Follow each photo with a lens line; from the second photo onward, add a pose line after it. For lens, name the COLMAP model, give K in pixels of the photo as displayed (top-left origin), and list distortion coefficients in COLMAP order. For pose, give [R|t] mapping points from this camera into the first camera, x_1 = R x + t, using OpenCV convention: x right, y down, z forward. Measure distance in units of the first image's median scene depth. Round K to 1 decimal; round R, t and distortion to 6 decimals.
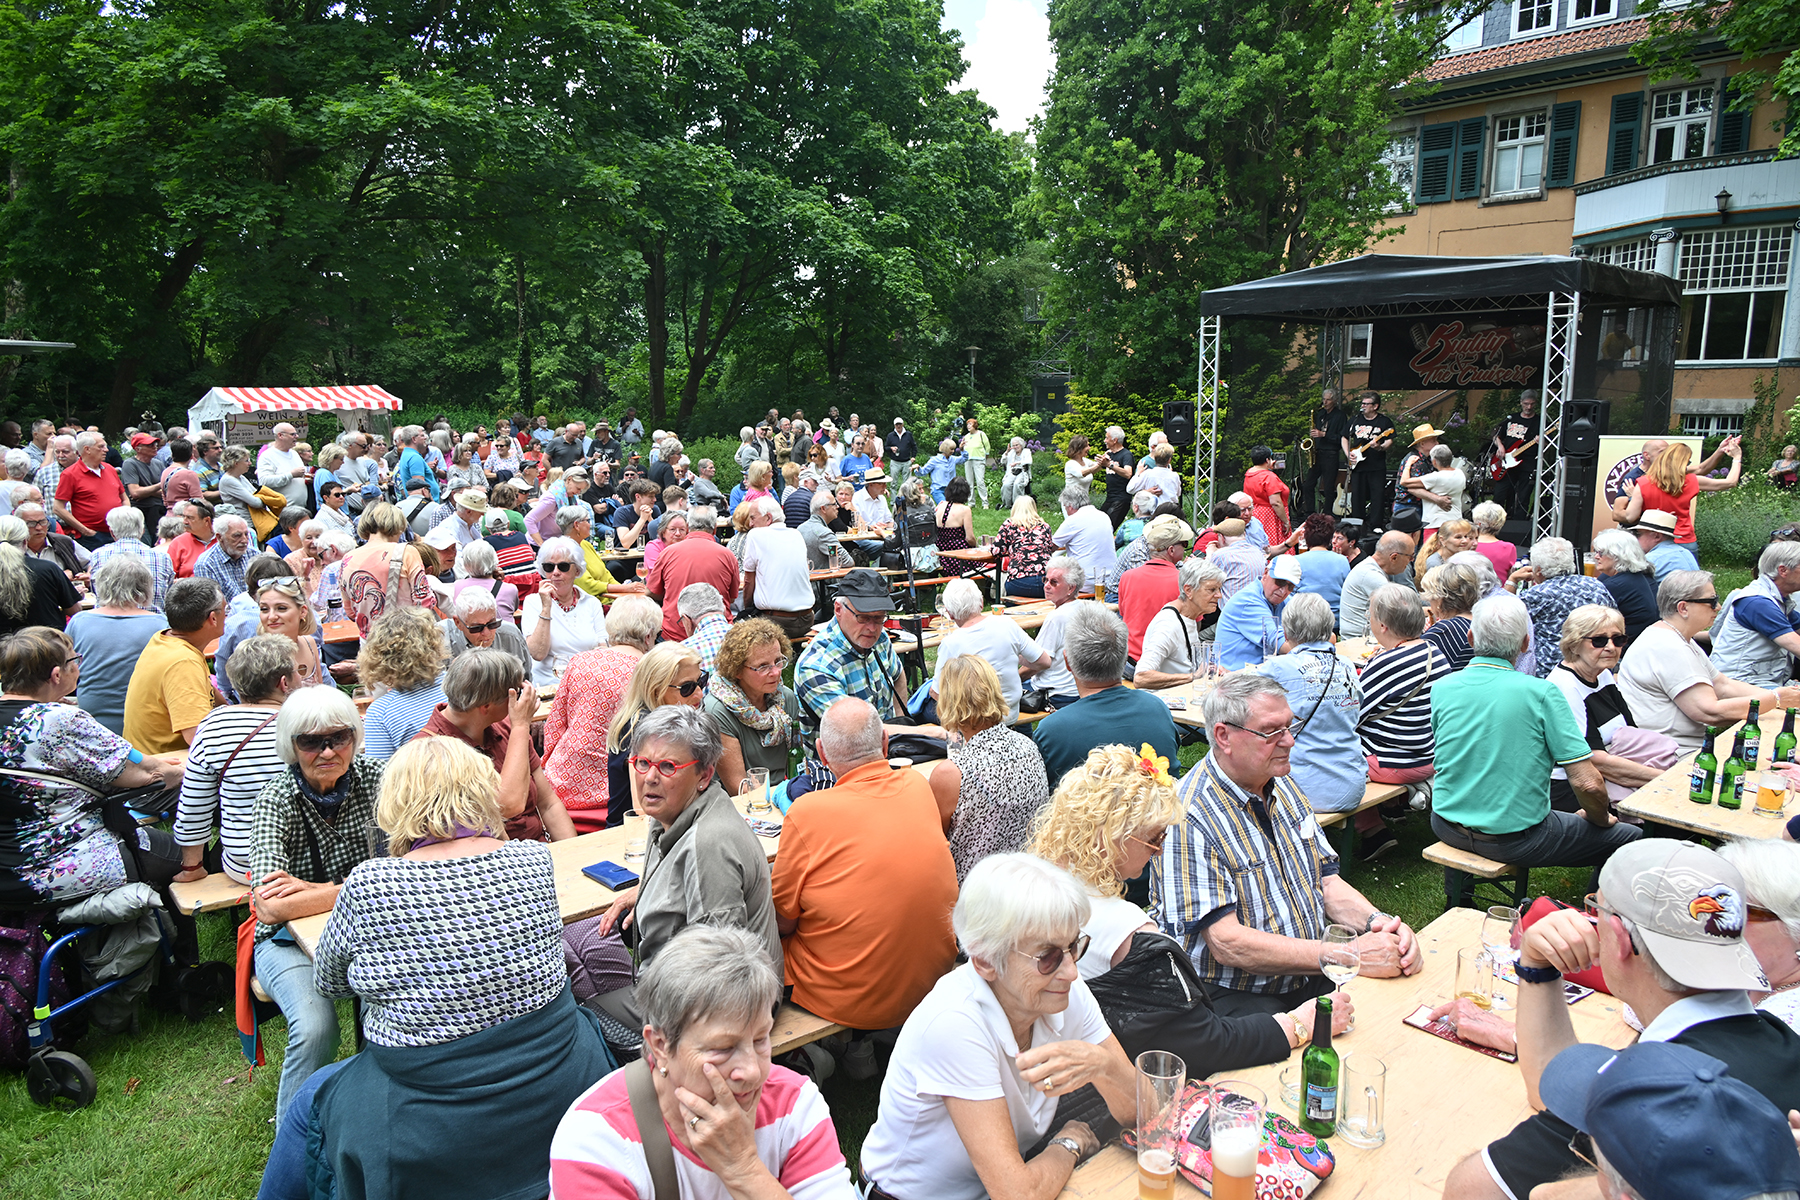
lens RADIAL K [[1253.8, 0, 934.6], [0, 1253.8, 604.5], [0, 0, 1]] dist [0.002079, -0.002563]
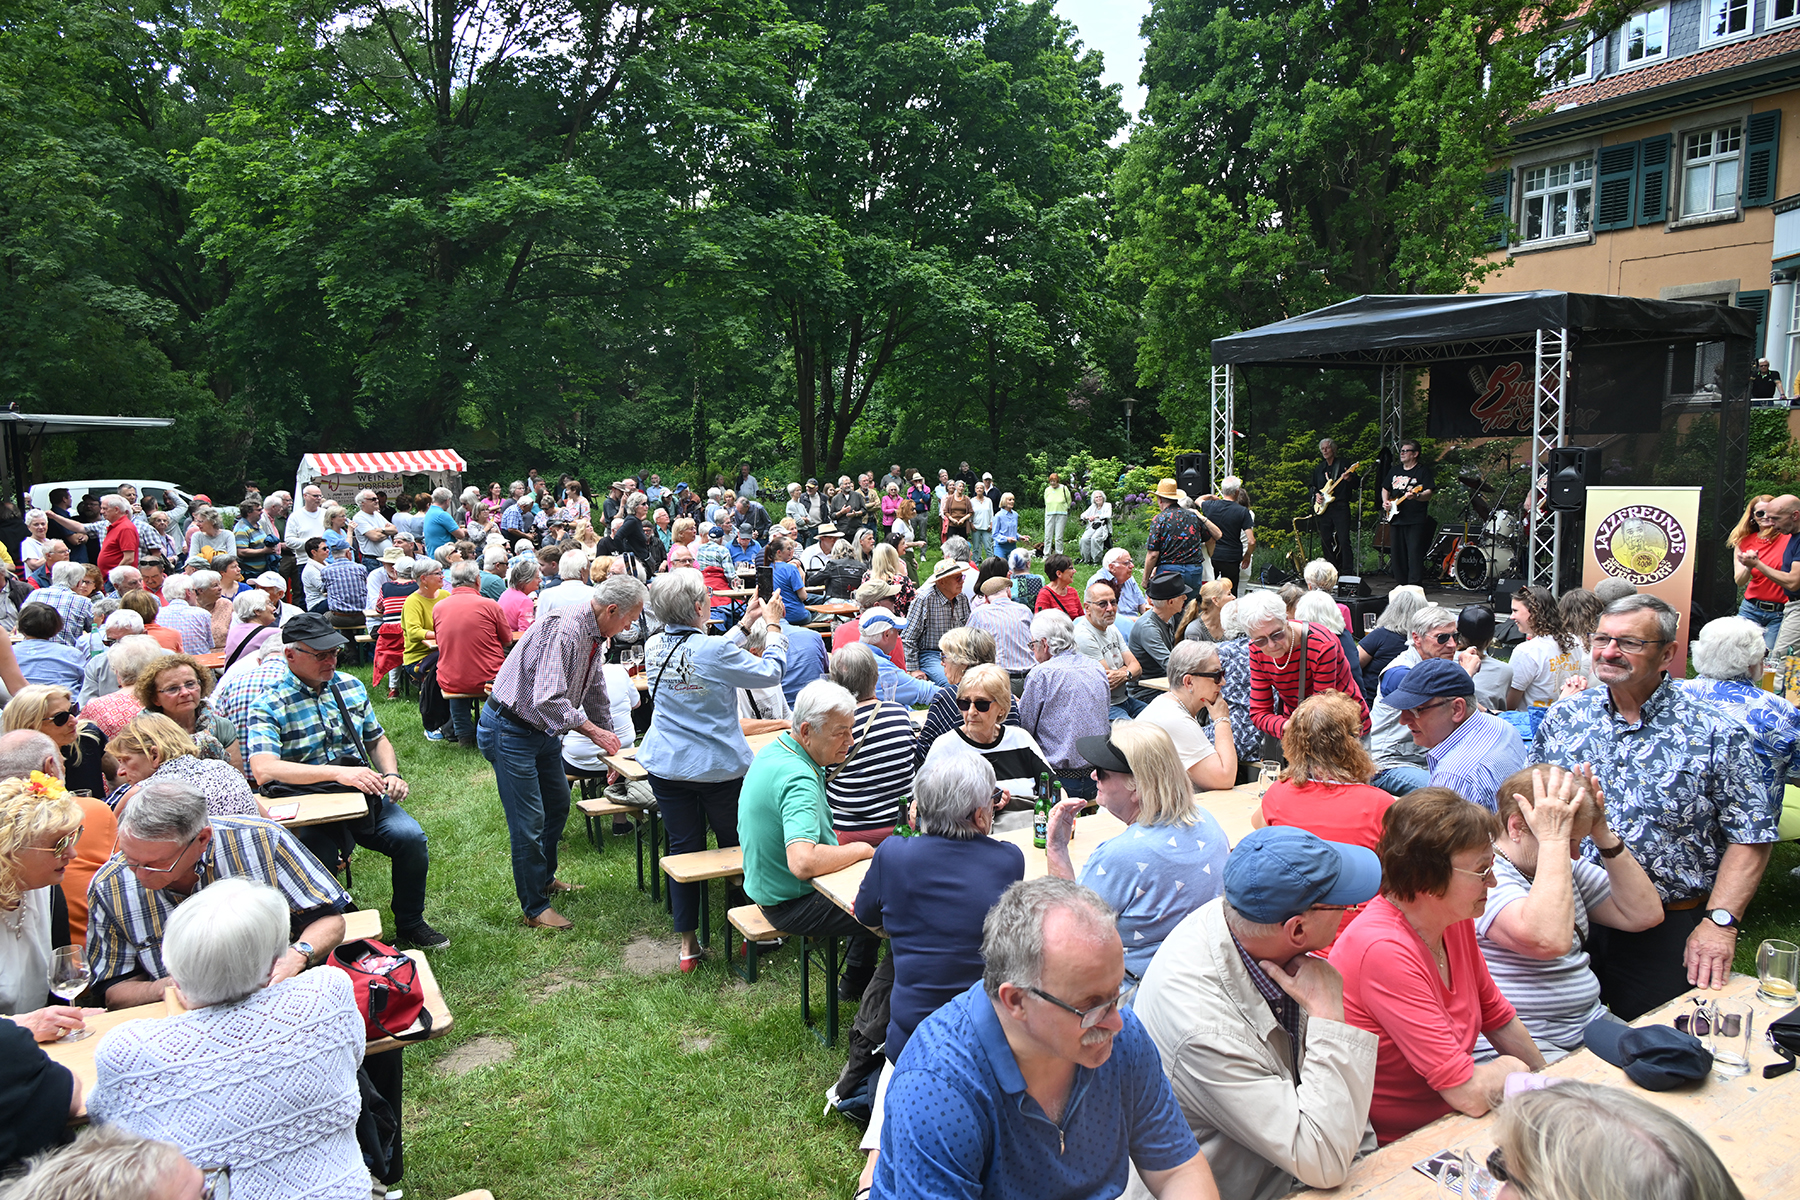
lens RADIAL K [[1262.7, 0, 900.0], [0, 1262.7, 600.0], [0, 0, 1]] dist [-0.001426, -0.005617]
pose [[0.973484, 0.012378, -0.228420, 0.155747], [-0.022825, 0.998808, -0.043151, -0.002079], [0.227614, 0.047220, 0.972606, 0.009123]]
